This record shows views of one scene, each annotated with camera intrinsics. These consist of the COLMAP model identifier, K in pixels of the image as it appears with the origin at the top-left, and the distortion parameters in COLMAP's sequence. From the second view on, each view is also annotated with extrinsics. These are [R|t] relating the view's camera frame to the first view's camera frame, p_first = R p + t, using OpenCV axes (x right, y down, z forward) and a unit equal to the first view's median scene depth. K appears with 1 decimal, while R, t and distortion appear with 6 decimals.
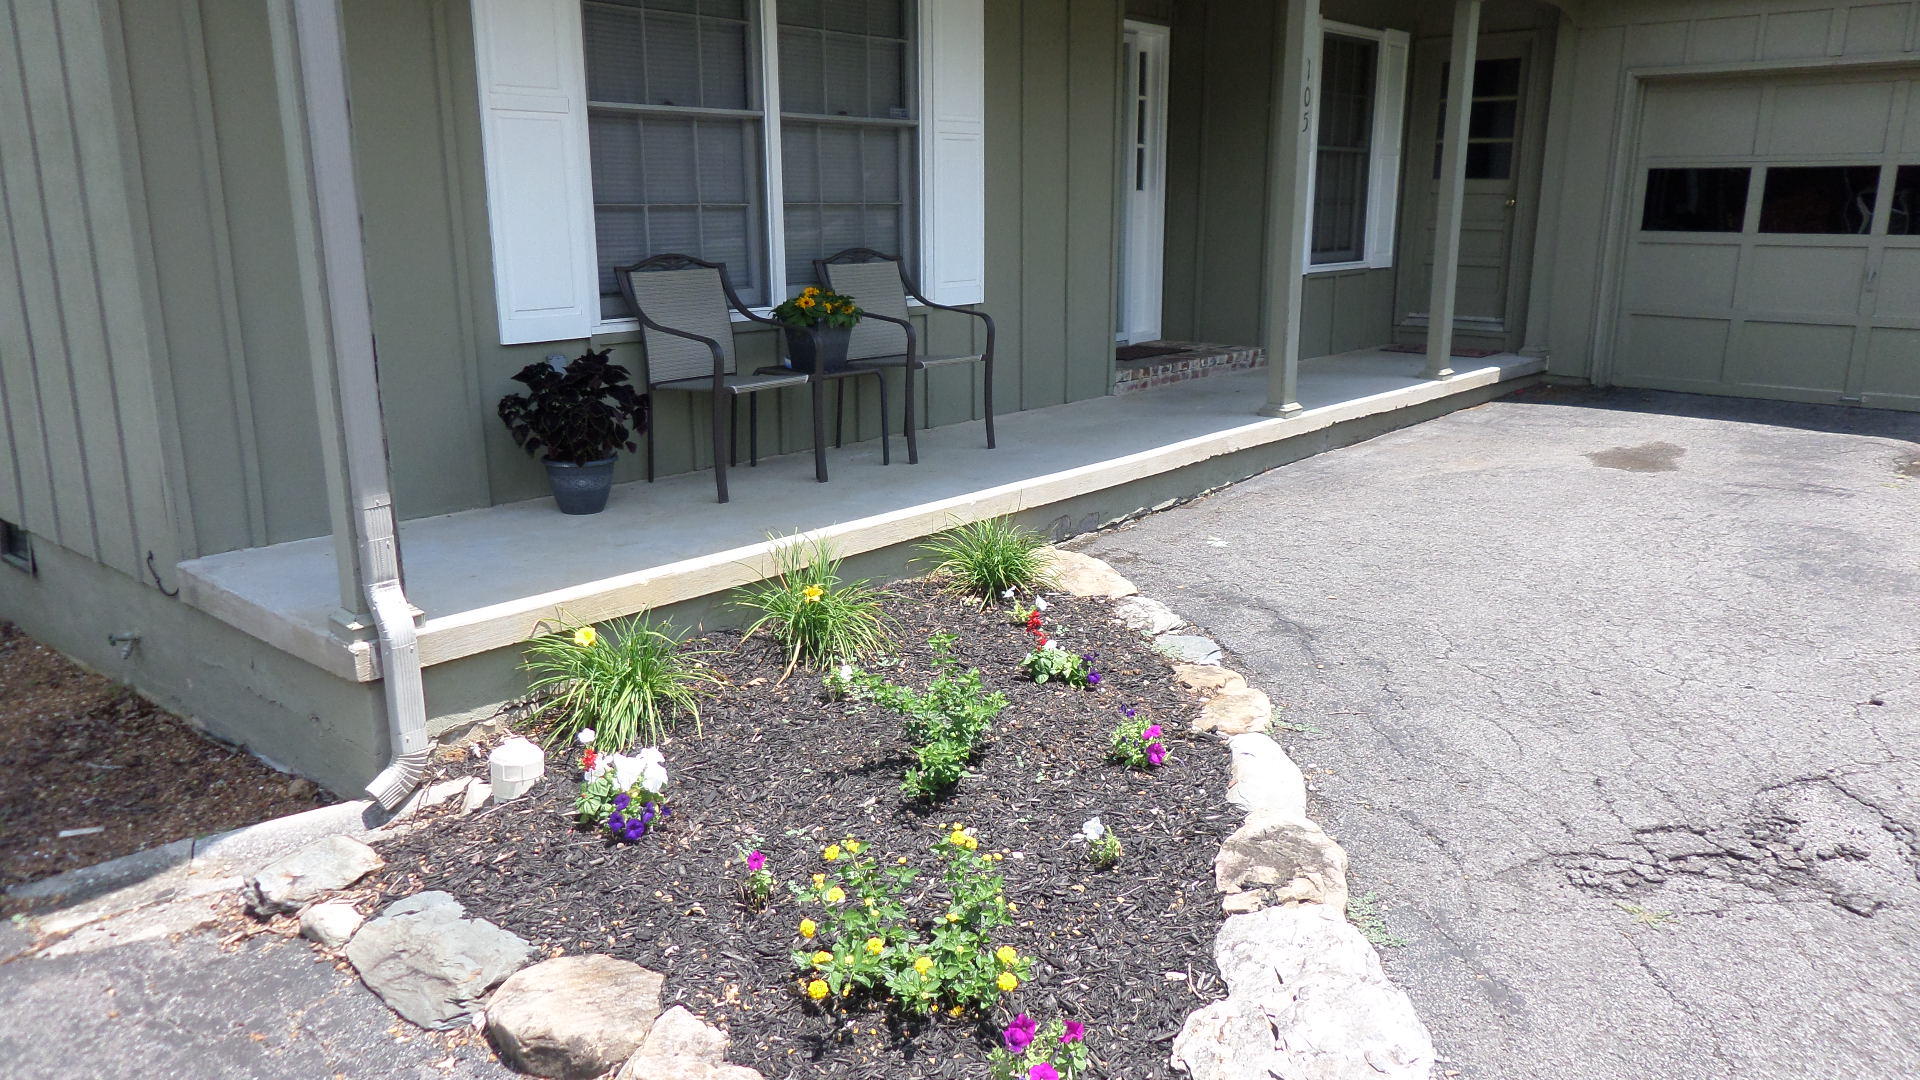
lens RADIAL K [[1354.9, 0, 957.7], [0, 1354.9, 534.2], [0, 0, 1]] dist [-0.010788, 0.004443]
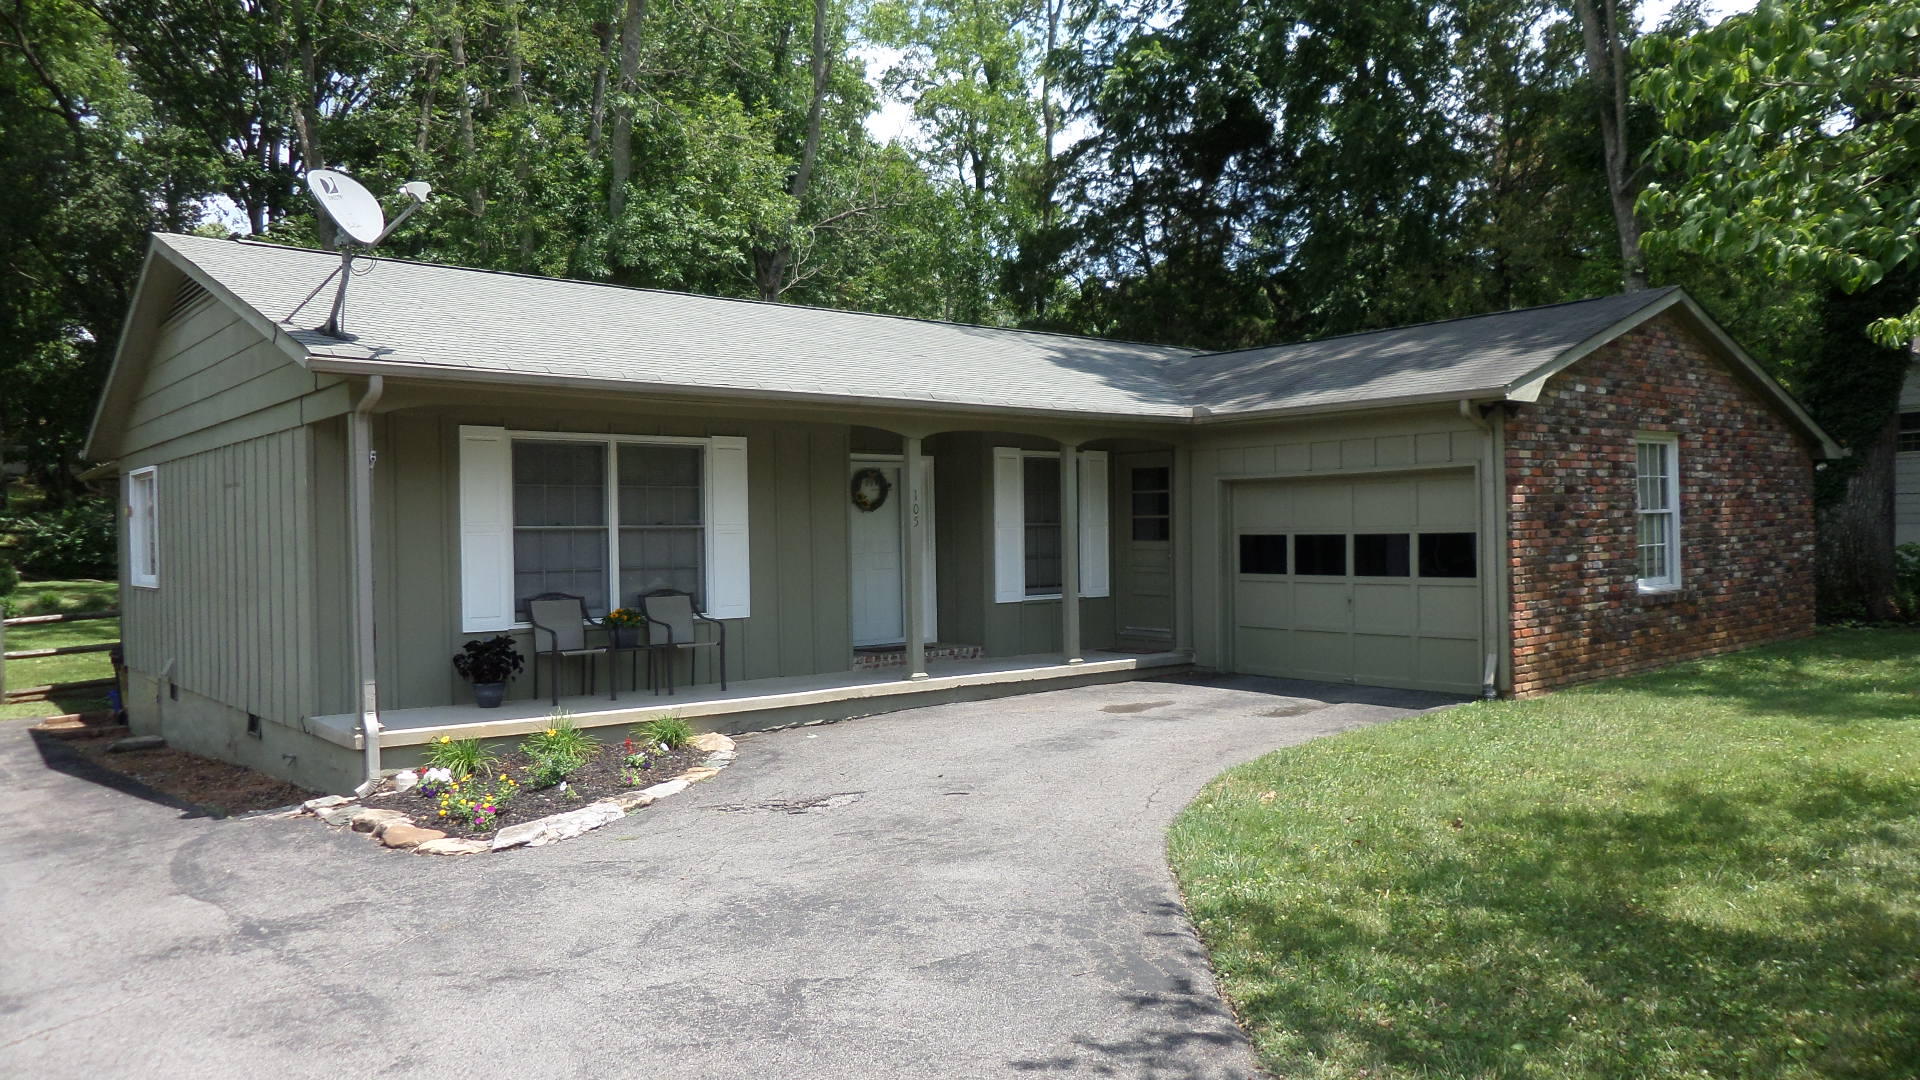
lens RADIAL K [[1354.9, 0, 958.8], [0, 1354.9, 545.3], [0, 0, 1]] dist [-0.010788, 0.004443]
pose [[0.988250, -0.006162, -0.152724, 0.711149], [-0.028559, 0.974147, -0.224103, 0.171417], [0.150157, 0.225831, 0.962524, -0.928185]]
